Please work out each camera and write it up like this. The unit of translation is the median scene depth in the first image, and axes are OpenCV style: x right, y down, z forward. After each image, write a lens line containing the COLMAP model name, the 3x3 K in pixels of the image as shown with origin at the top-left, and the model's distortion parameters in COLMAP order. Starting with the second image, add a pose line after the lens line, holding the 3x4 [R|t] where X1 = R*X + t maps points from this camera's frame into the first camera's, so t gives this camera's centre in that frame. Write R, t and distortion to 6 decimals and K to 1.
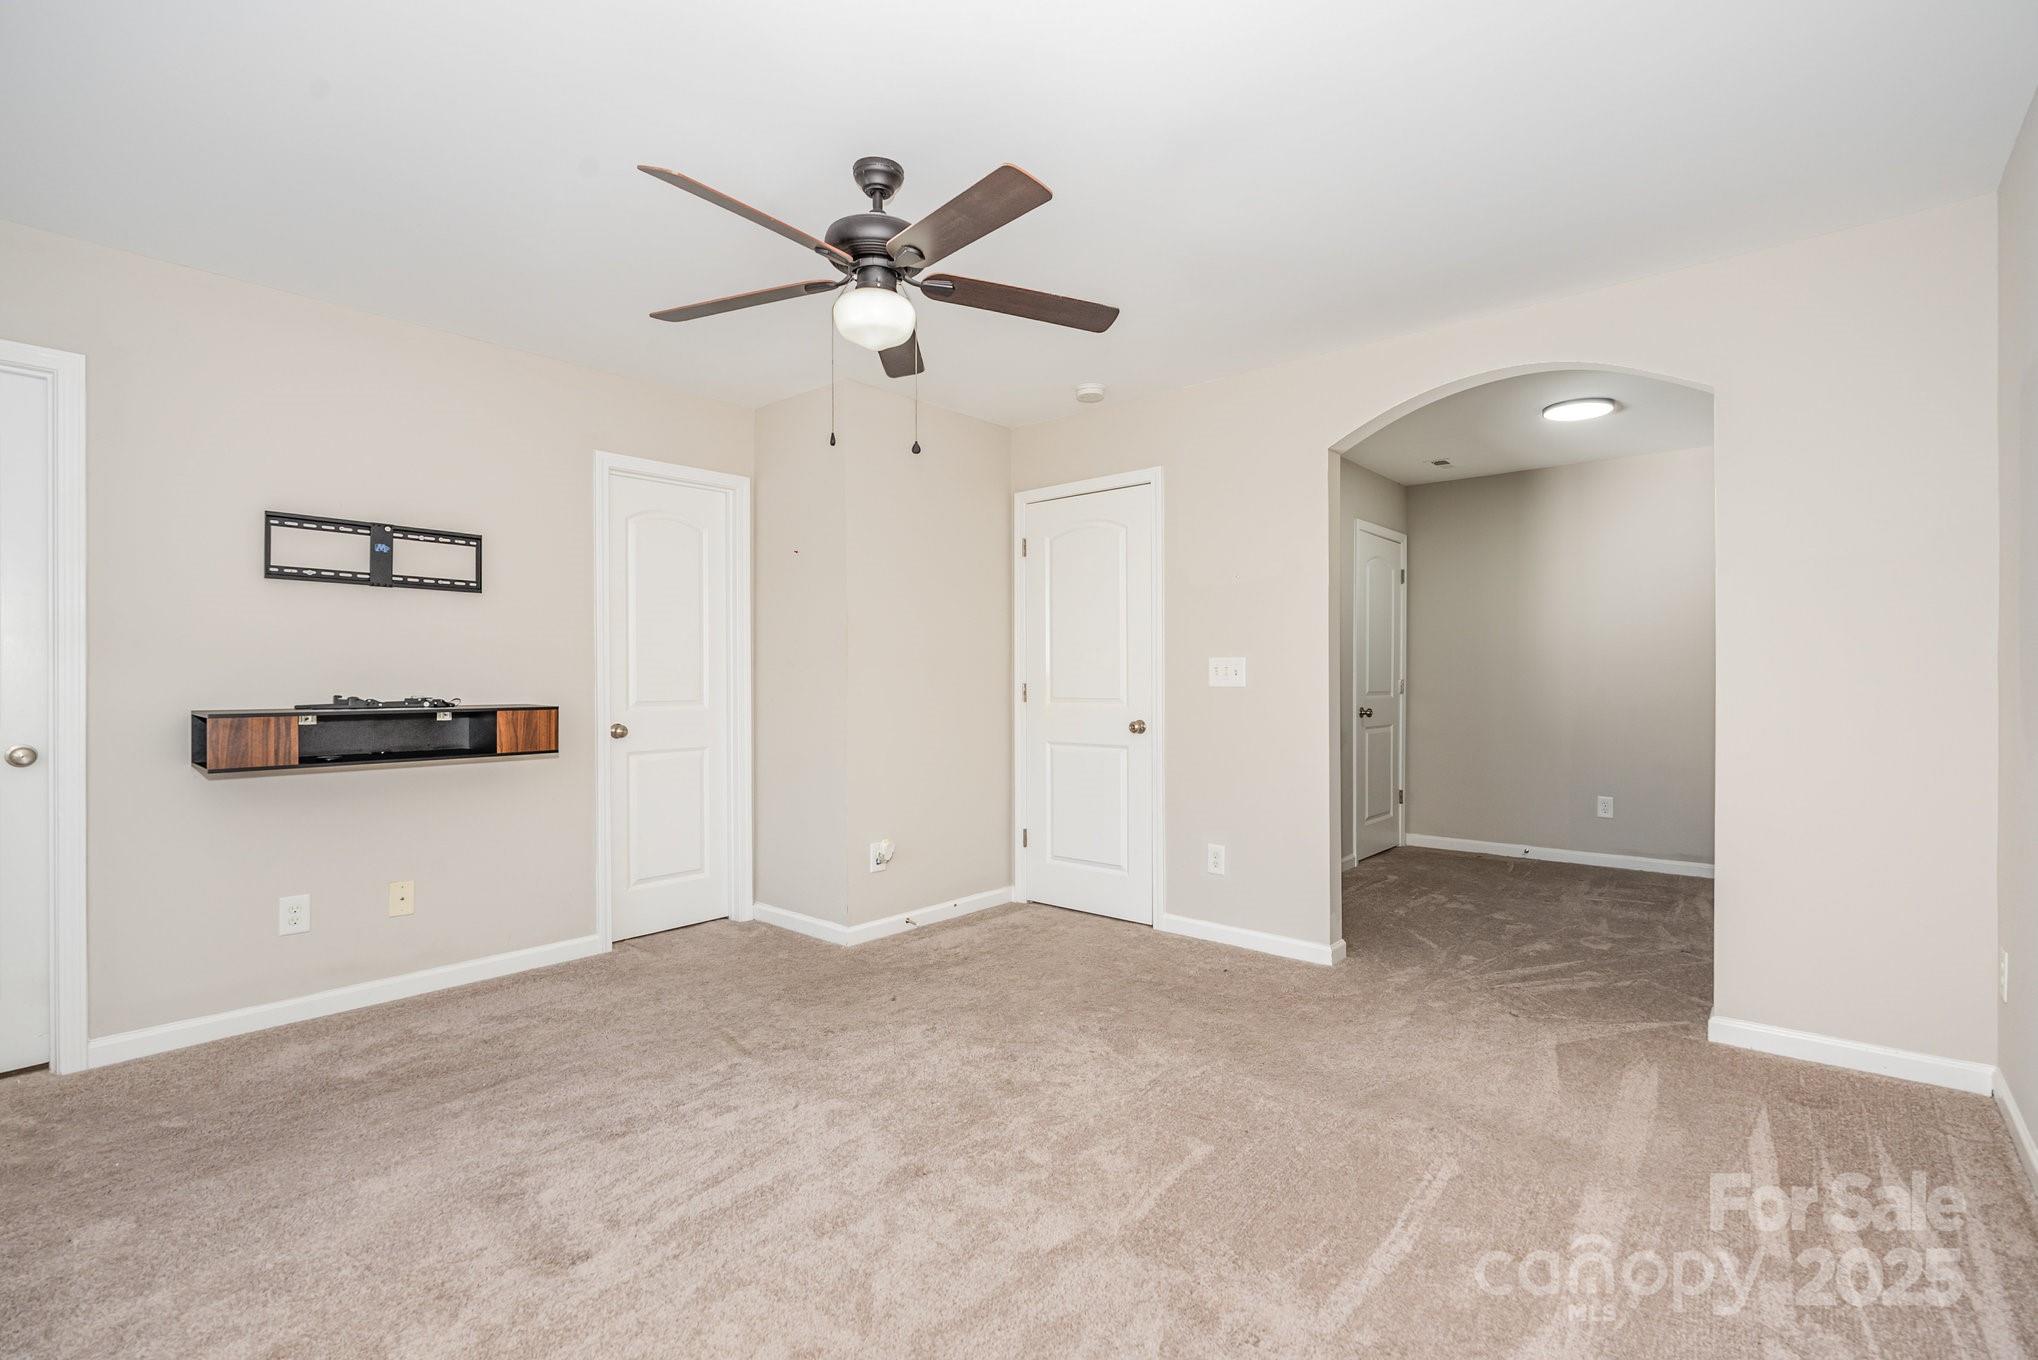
lens RADIAL K [[919.6, 0, 1023.3], [0, 919.6, 690.2], [0, 0, 1]] dist [0.003717, 0.000236]
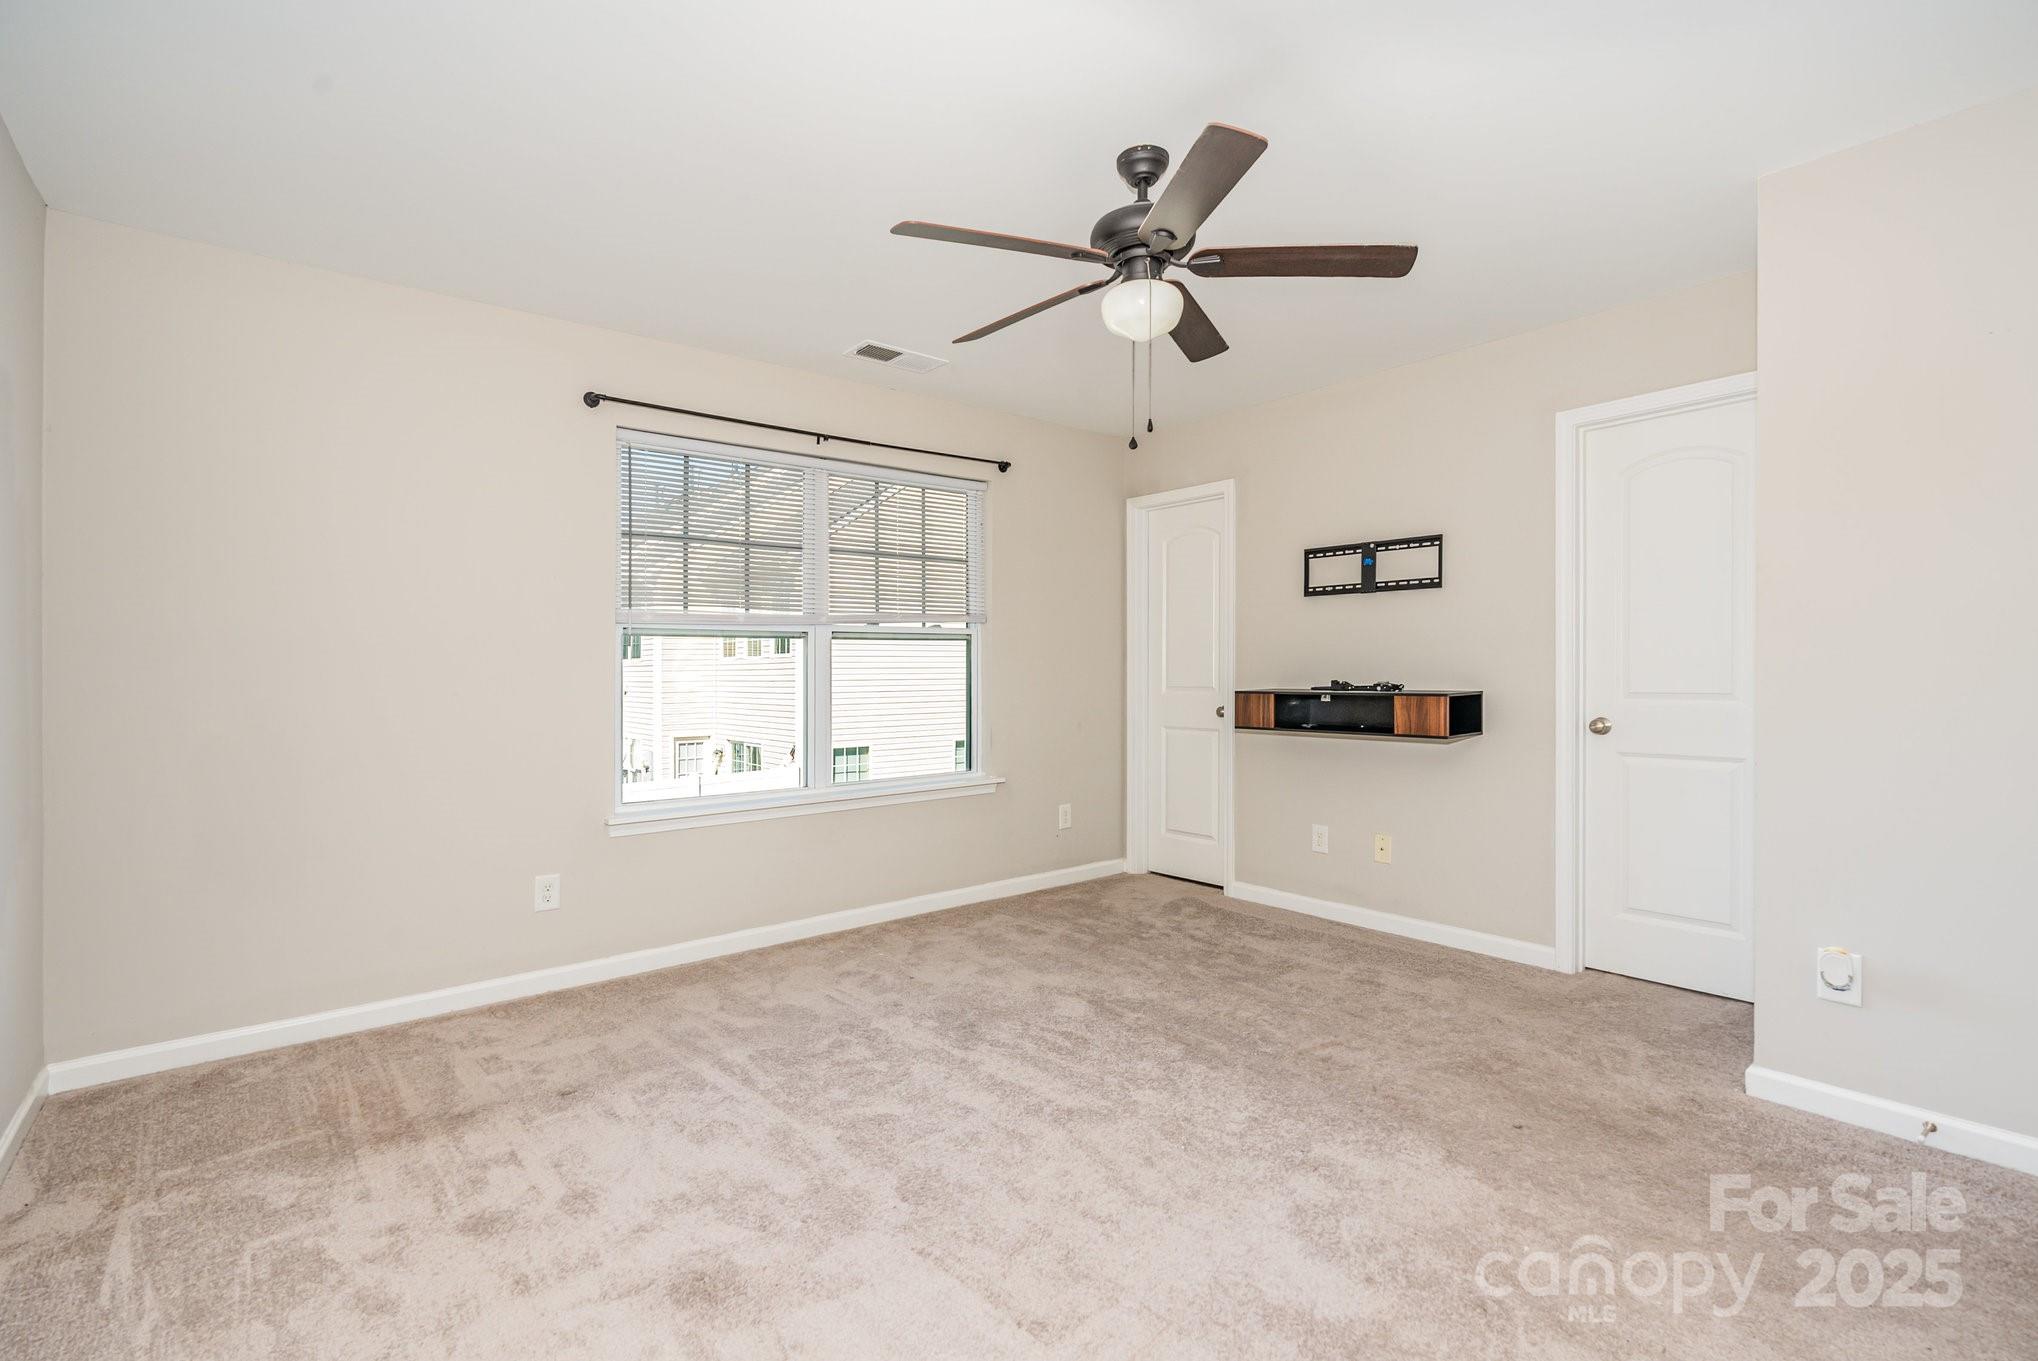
lens RADIAL K [[919.6, 0, 1009.1], [0, 919.6, 668.8], [0, 0, 1]] dist [0.003717, 0.000236]
pose [[-0.159800, 0.001228, -0.987149, 0.599741], [-0.004635, 0.999987, 0.001995, -0.010234], [0.987139, 0.004894, -0.159792, 0.714505]]
